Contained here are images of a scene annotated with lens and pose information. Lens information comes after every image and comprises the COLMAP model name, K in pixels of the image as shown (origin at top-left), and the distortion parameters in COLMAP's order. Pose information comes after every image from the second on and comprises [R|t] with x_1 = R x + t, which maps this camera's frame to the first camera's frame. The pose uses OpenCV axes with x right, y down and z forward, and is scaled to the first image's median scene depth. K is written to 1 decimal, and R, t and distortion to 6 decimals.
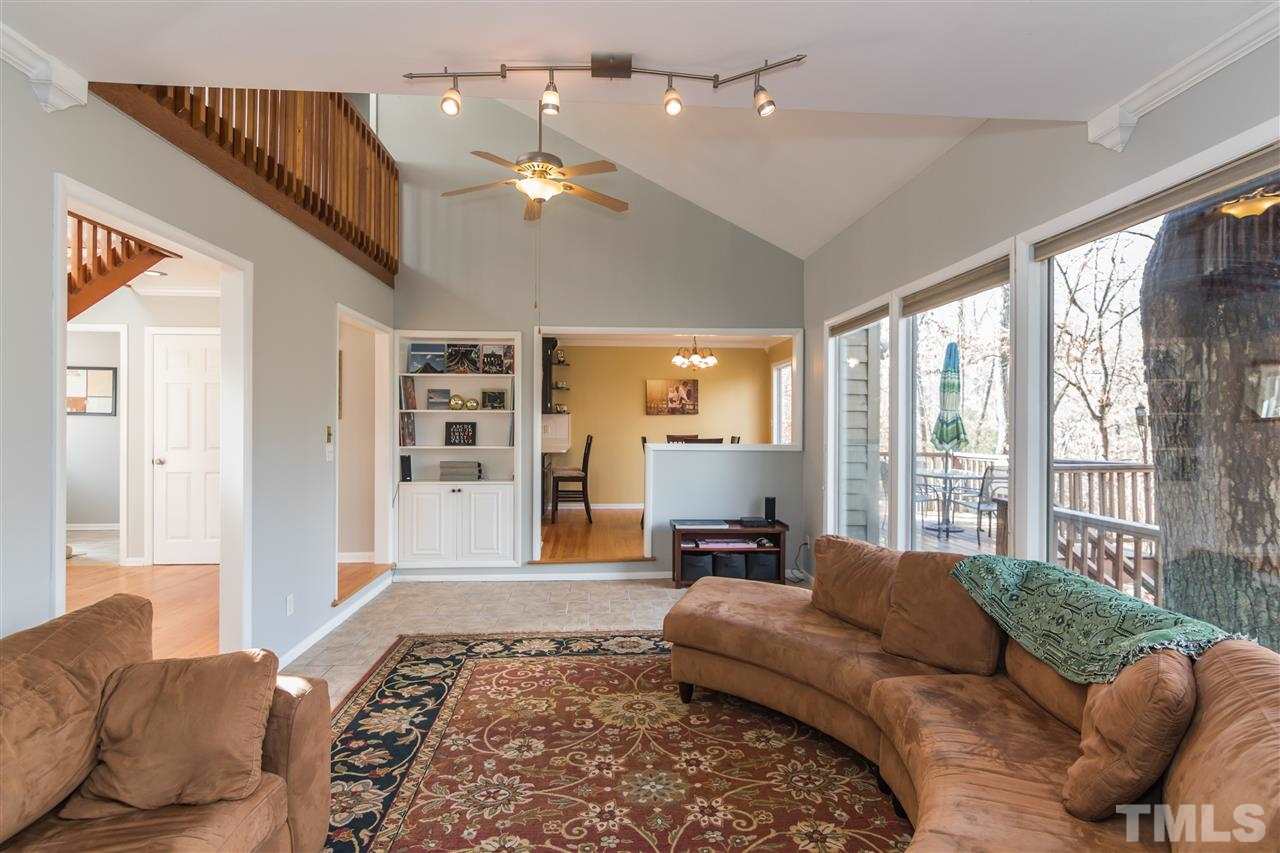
lens RADIAL K [[656.6, 0, 646.9], [0, 656.6, 426.0], [0, 0, 1]] dist [-0.000875, 0.000807]
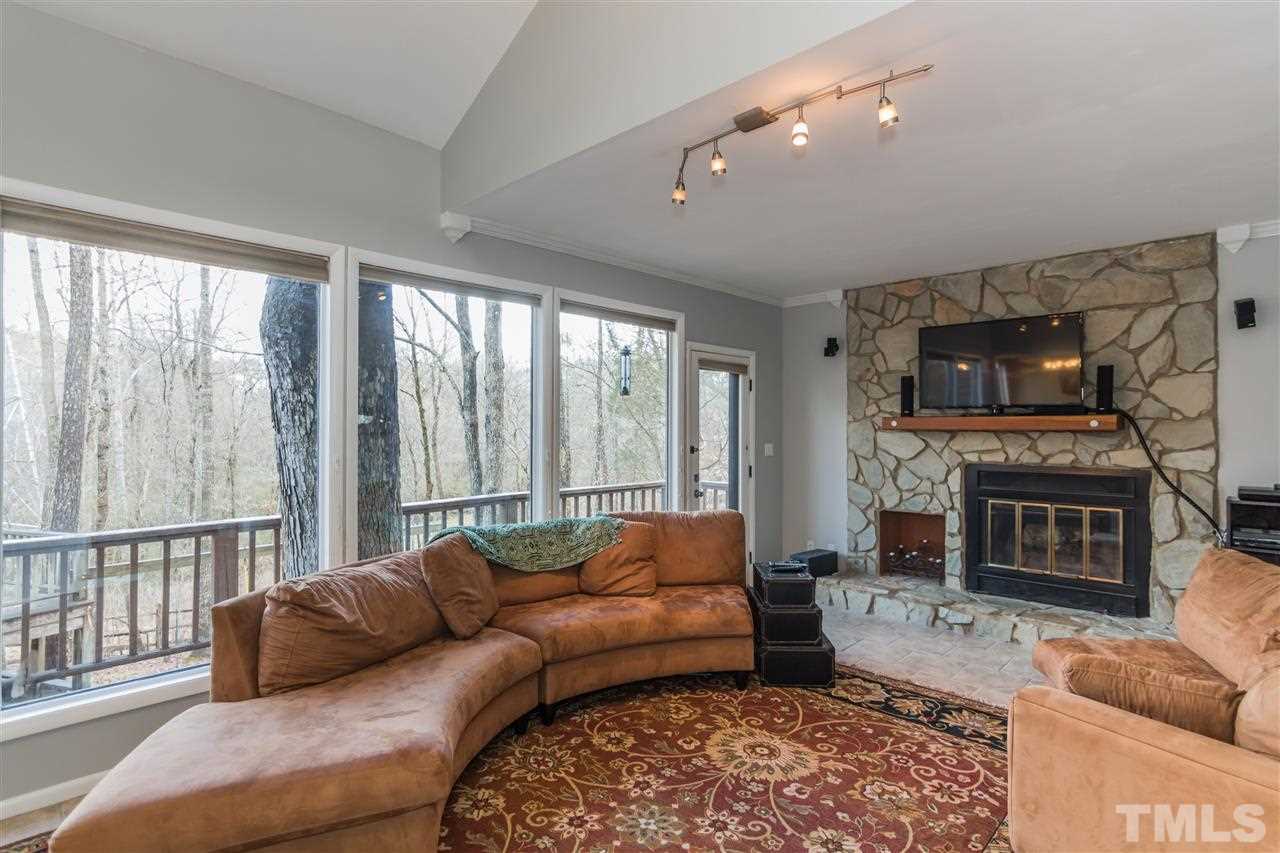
lens RADIAL K [[656.6, 0, 646.9], [0, 656.6, 426.0], [0, 0, 1]] dist [-0.000875, 0.000807]
pose [[-0.667643, -0.003002, 0.744475, -0.483863], [-0.005432, 0.999985, -0.000839, -0.000422], [-0.744462, -0.004604, -0.667649, 1.171207]]
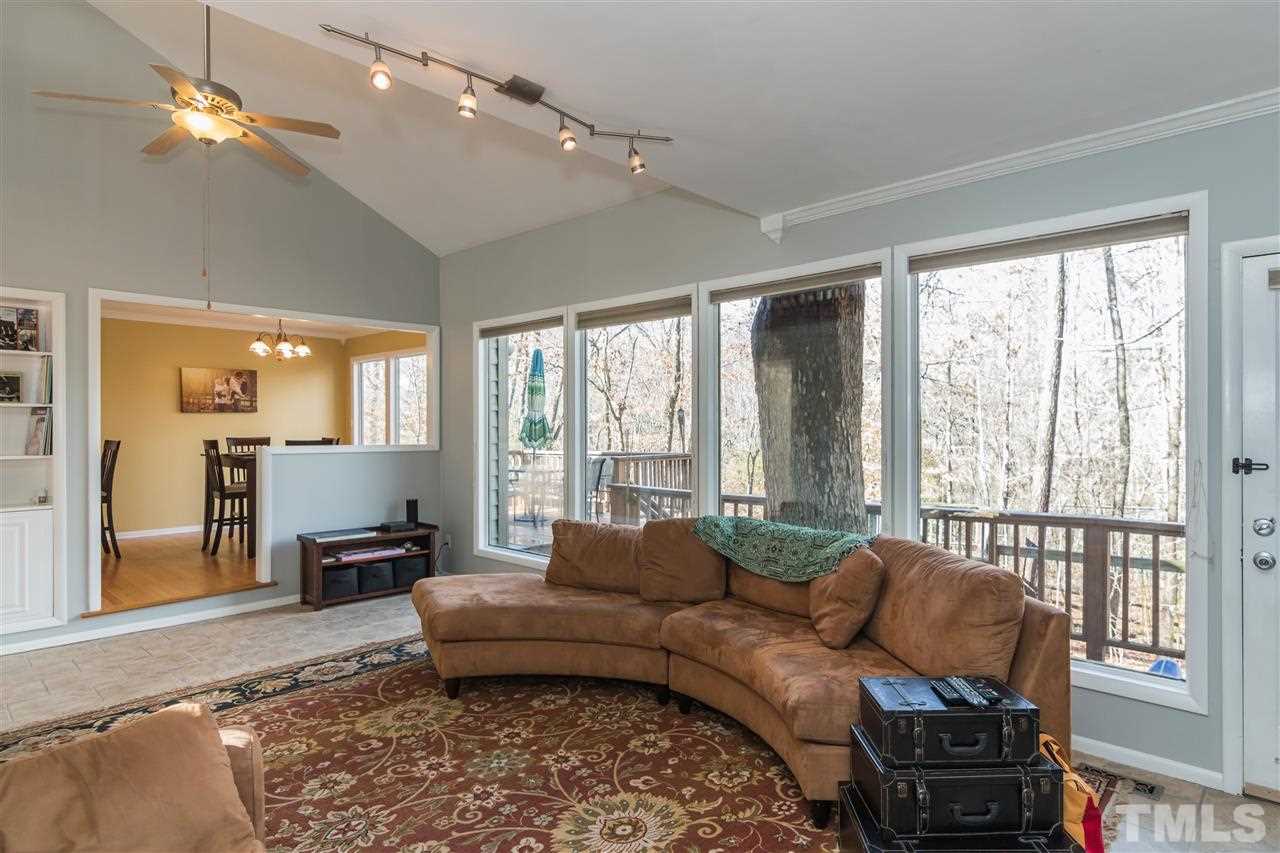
lens RADIAL K [[694.4, 0, 683.2], [0, 694.4, 429.2], [0, 0, 1]] dist [-0.000948, 0.000424]
pose [[0.716321, -0.006315, 0.697742, -0.404372], [0.004705, 0.999980, 0.004220, 0.005913], [-0.697755, 0.000260, 0.716337, -0.007123]]
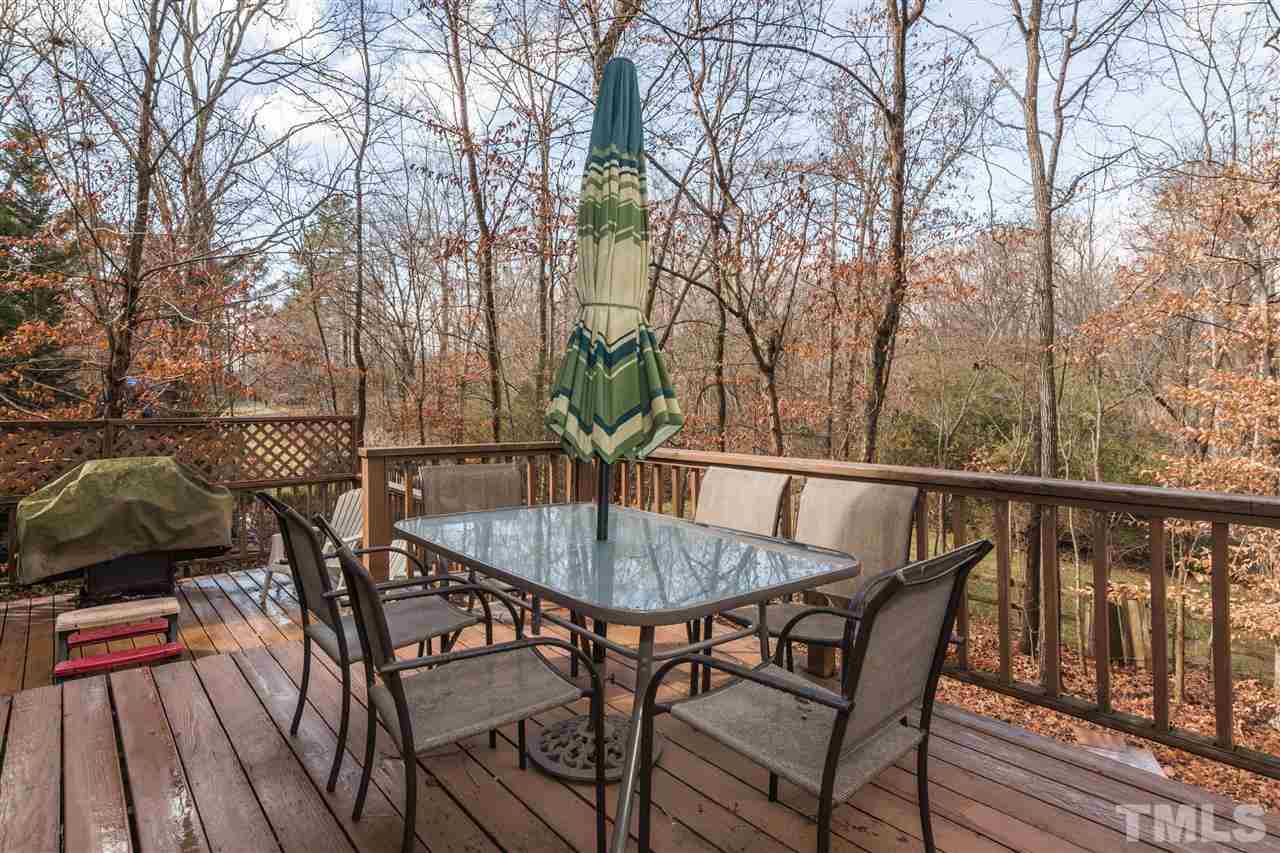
lens RADIAL K [[687.0, 0, 661.0], [0, 687.0, 422.8], [0, 0, 1]] dist [-0.000559, 0.000121]
pose [[0.802354, -0.037136, 0.595692, 0.716185], [0.011763, 0.998852, 0.046426, 0.024157], [-0.596733, -0.030243, 0.801870, 1.774141]]
